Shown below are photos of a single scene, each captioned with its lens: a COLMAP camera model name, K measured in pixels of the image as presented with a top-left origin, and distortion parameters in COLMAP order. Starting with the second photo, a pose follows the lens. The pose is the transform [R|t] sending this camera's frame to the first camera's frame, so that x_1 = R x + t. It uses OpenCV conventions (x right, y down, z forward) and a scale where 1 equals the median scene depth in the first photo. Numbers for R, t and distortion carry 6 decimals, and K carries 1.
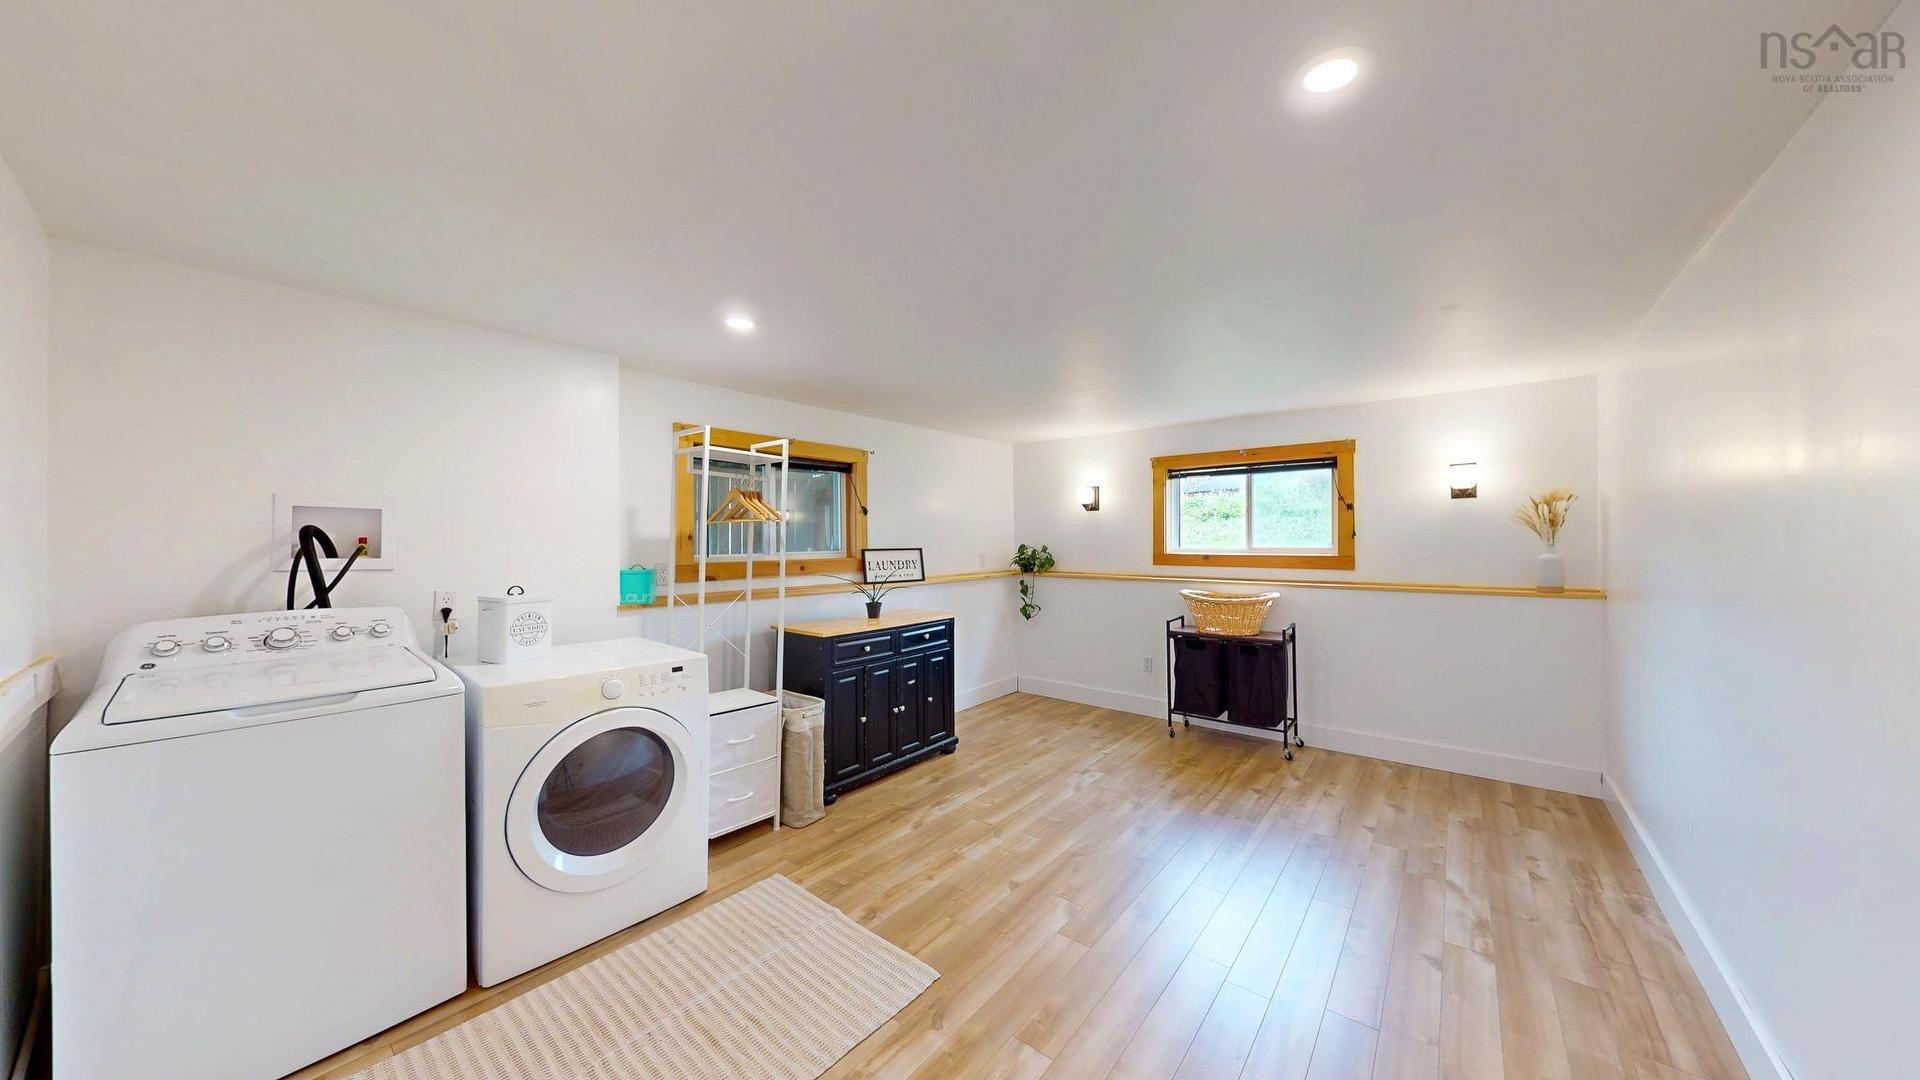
lens RADIAL K [[605.5, 0, 960.0], [0, 605.5, 540.0], [0, 0, 1]] dist [-0.000159, 0.000015]
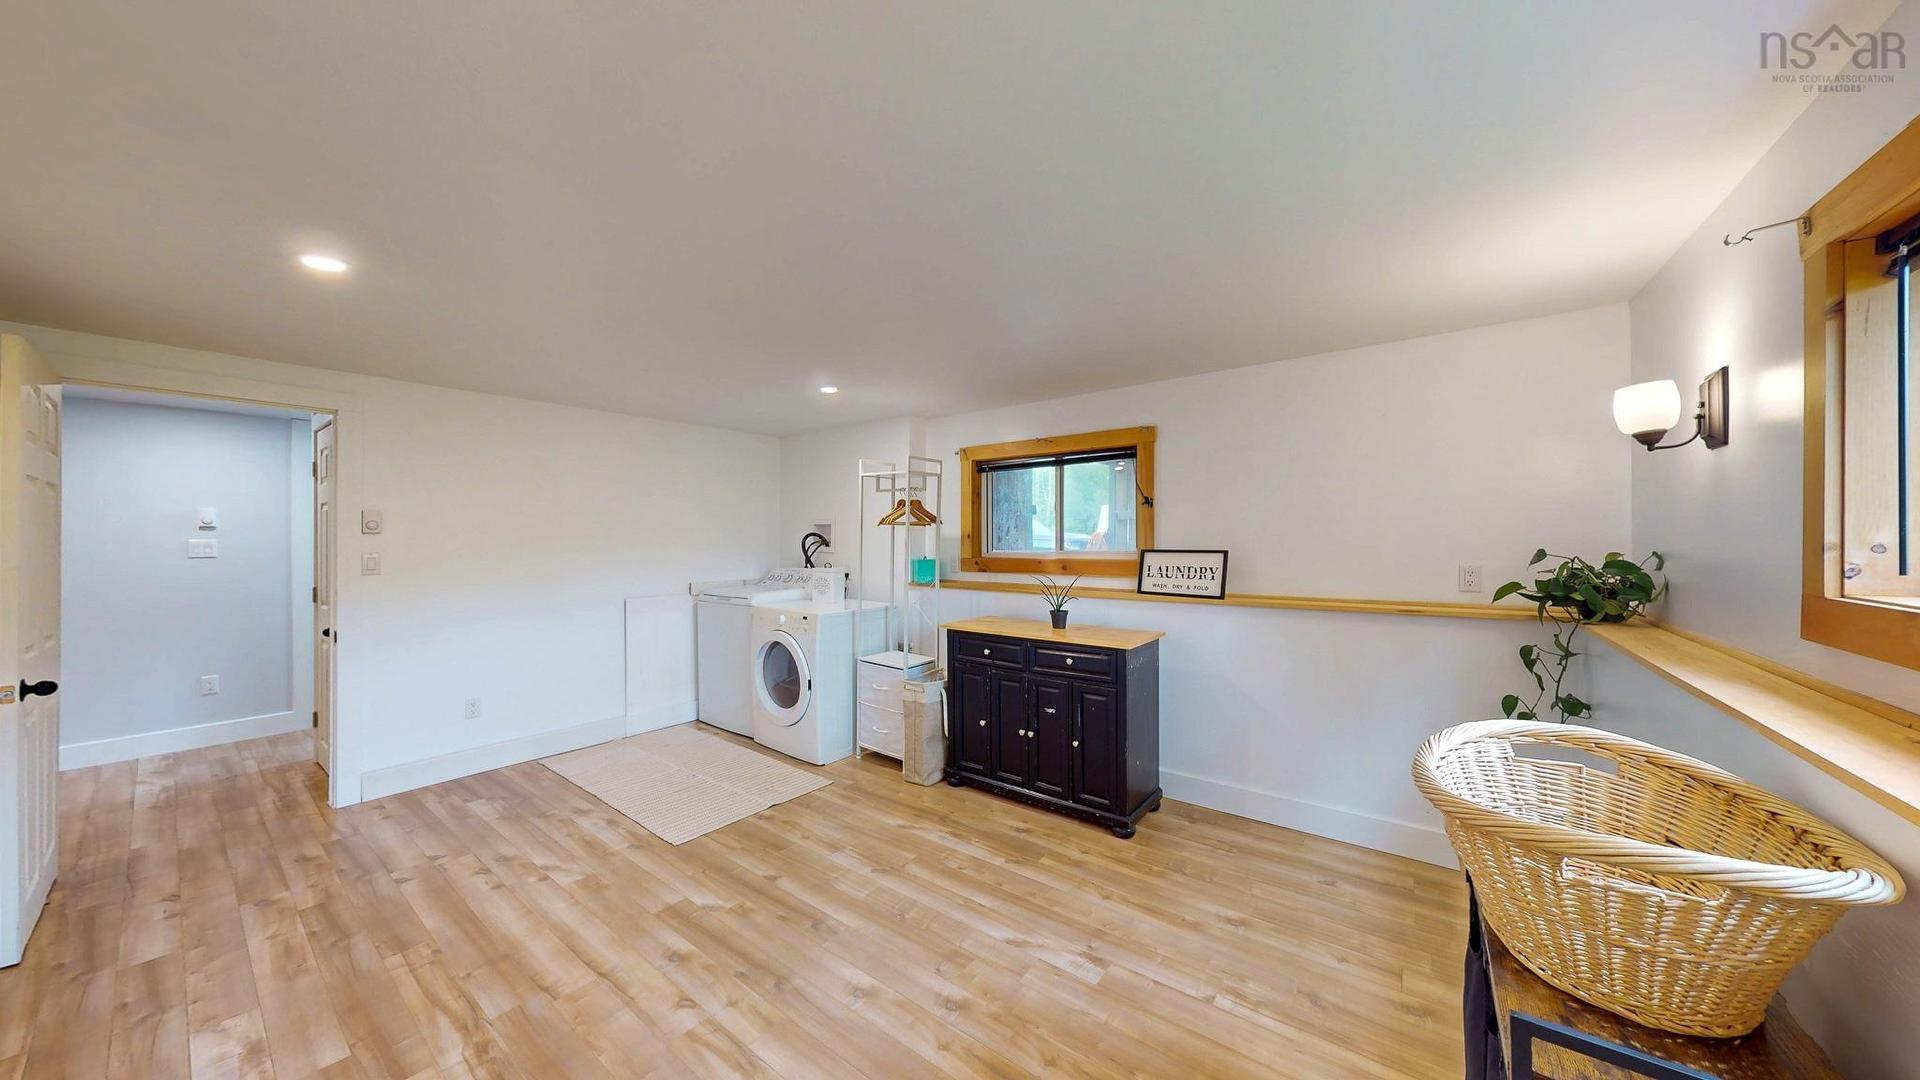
lens RADIAL K [[605.5, 0, 960.0], [0, 605.5, 540.0], [0, 0, 1]] dist [-0.000159, 0.000015]
pose [[0.043796, 0.006955, -0.999016, 0.764466], [0.002311, 0.999972, 0.007063, -0.004871], [0.999038, -0.002618, 0.043778, 0.868376]]
